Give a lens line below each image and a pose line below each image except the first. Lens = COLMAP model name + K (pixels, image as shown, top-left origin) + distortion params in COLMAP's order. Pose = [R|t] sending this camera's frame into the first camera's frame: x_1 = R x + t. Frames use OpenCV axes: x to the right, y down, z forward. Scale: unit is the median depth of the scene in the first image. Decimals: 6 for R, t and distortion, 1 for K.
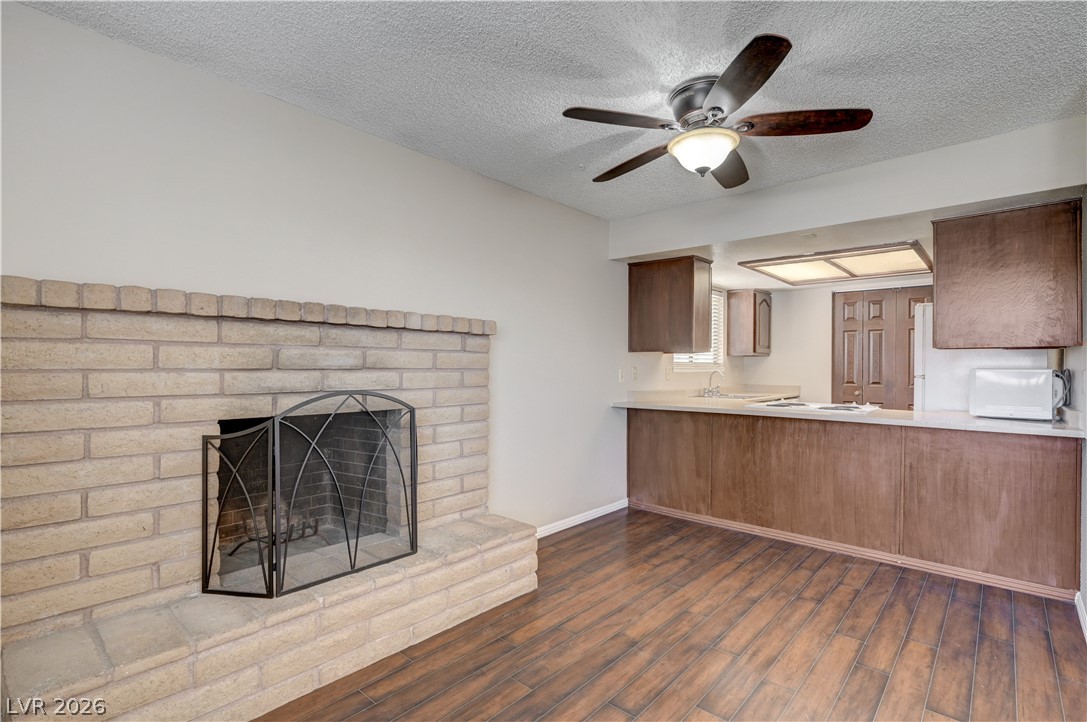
lens RADIAL K [[516.6, 0, 543.4], [0, 516.6, 368.8], [0, 0, 1]] dist [0.000969, 0.000064]
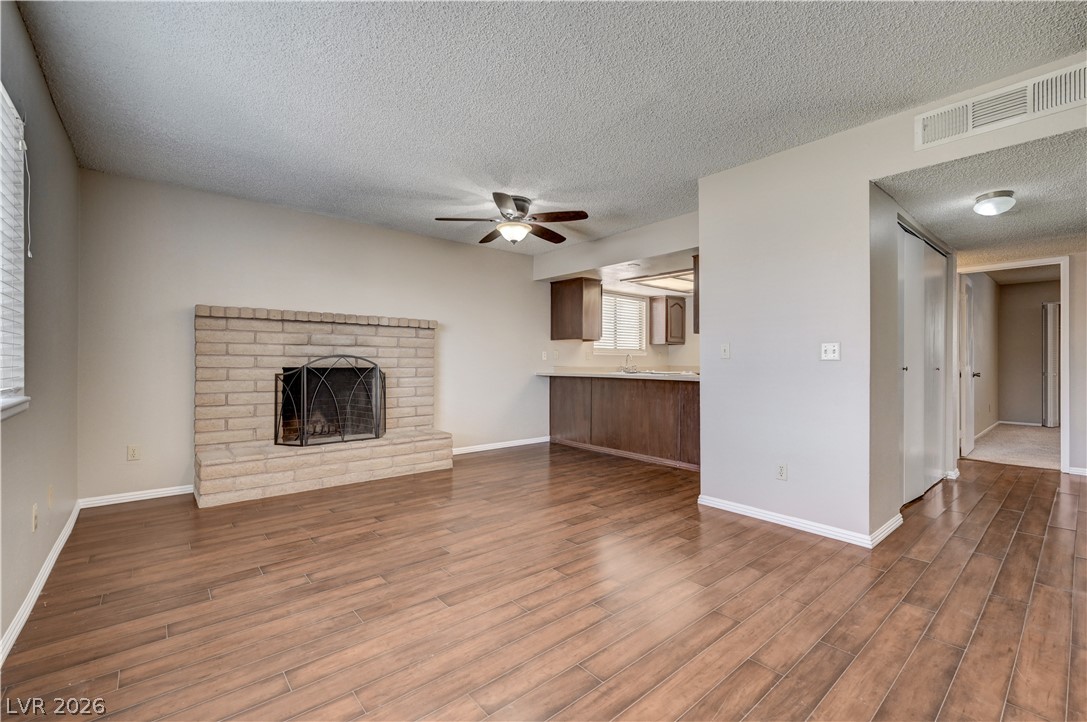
lens RADIAL K [[461.4, 0, 543.5], [0, 461.4, 361.0], [0, 0, 1]] dist [-0.000401, -0.000171]
pose [[0.990230, -0.001372, -0.139435, 0.568341], [0.000118, 0.999959, -0.009001, 0.070013], [0.139442, 0.008896, 0.990190, -0.599871]]
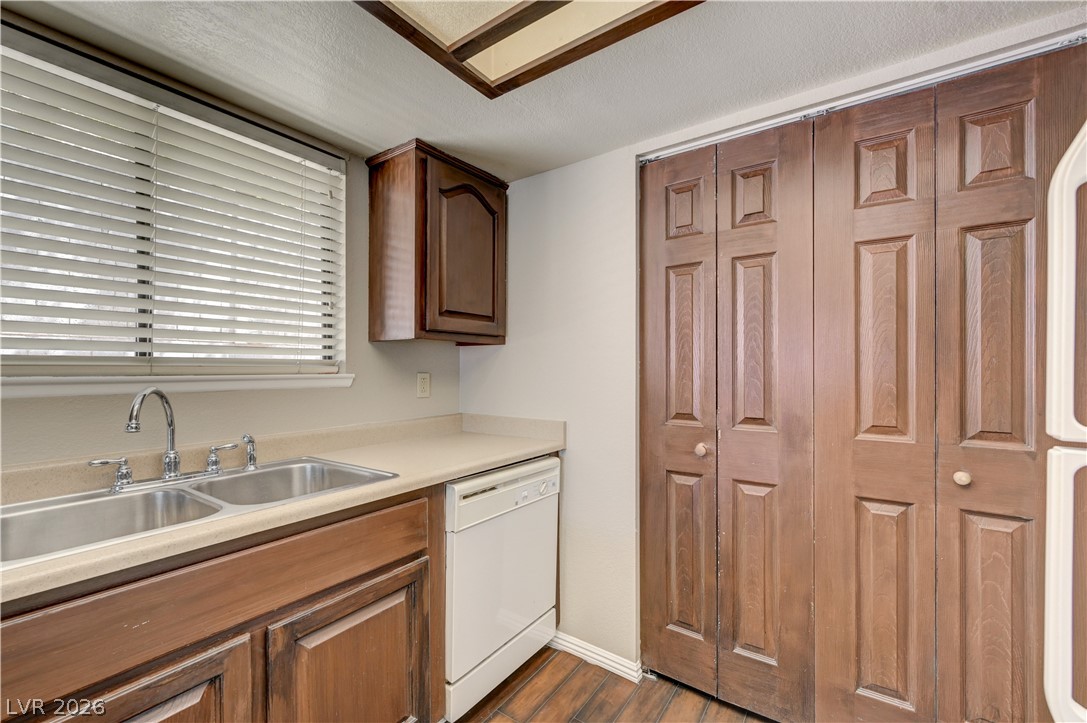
lens RADIAL K [[452.8, 0, 544.4], [0, 452.8, 366.9], [0, 0, 1]] dist [-0.000564, -0.000075]
pose [[0.992789, -0.005226, 0.119761, 1.011333], [0.006238, 0.999948, -0.008077, -0.009686], [-0.119712, 0.008766, 0.992770, 1.550838]]
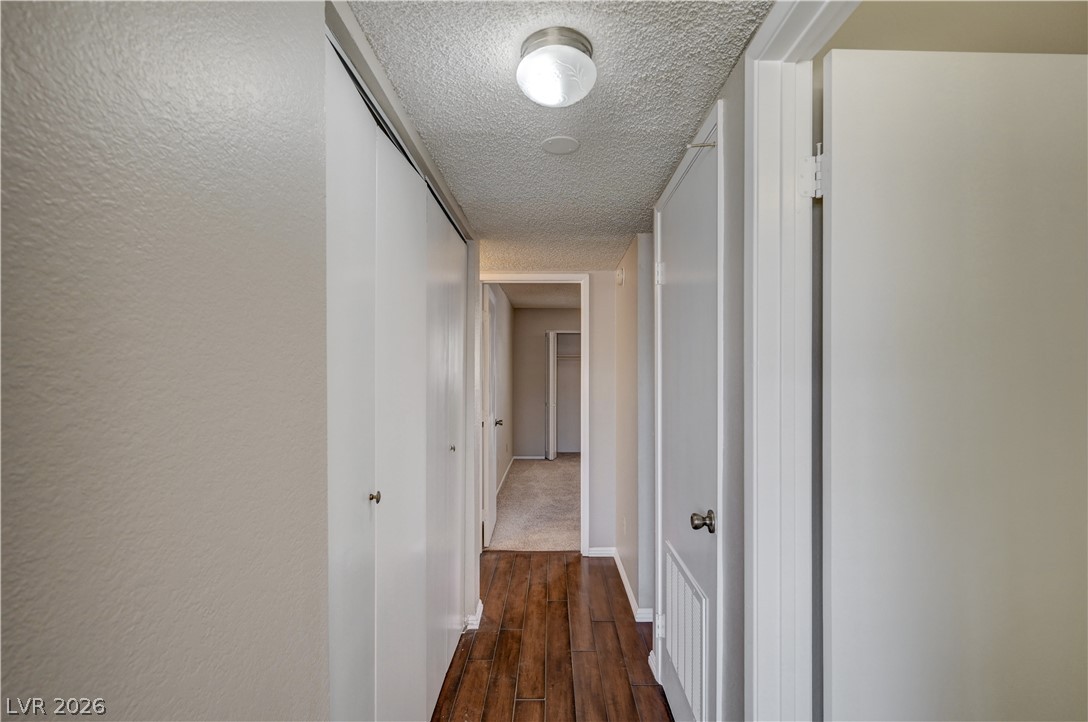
lens RADIAL K [[517.1, 0, 543.9], [0, 517.1, 368.8], [0, 0, 1]] dist [0.000969, 0.000064]
pose [[0.753454, 0.002457, 0.657496, 1.170172], [0.008337, 0.999877, -0.013291, -0.042474], [-0.657447, 0.015495, 0.753341, 0.301257]]
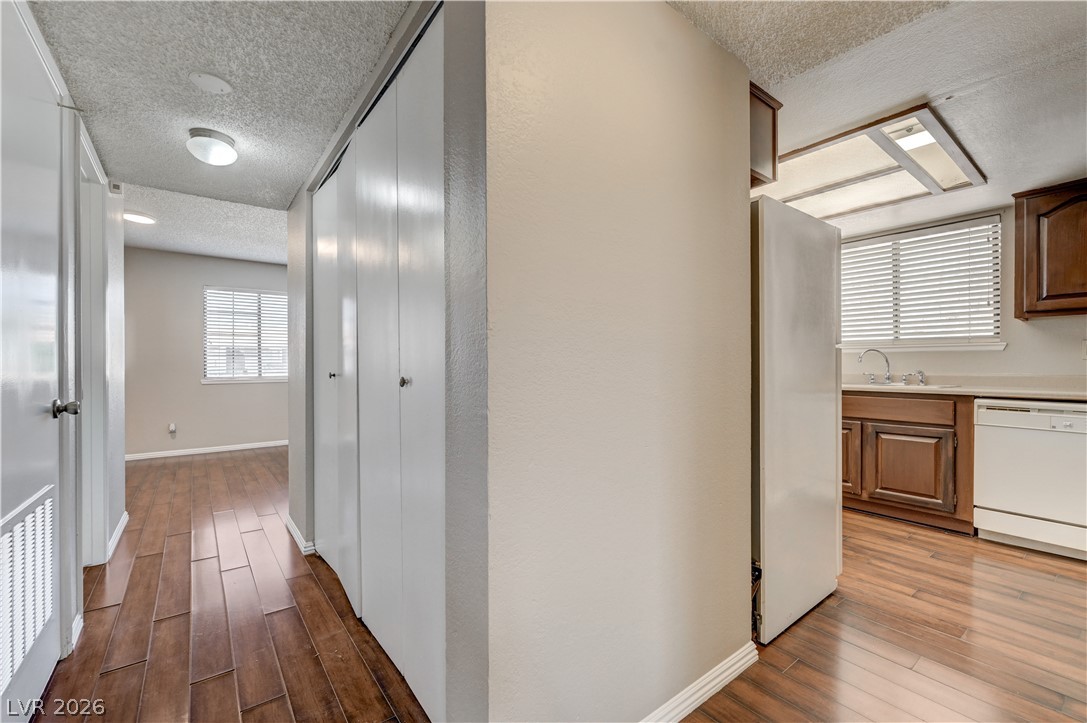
lens RADIAL K [[452.8, 0, 544.4], [0, 452.8, 366.9], [0, 0, 1]] dist [-0.000564, -0.000075]
pose [[-0.179939, -0.000987, -0.983677, 2.140872], [-0.005342, 0.999986, -0.000026, 0.061923], [0.983663, 0.005250, -0.179942, 1.338773]]
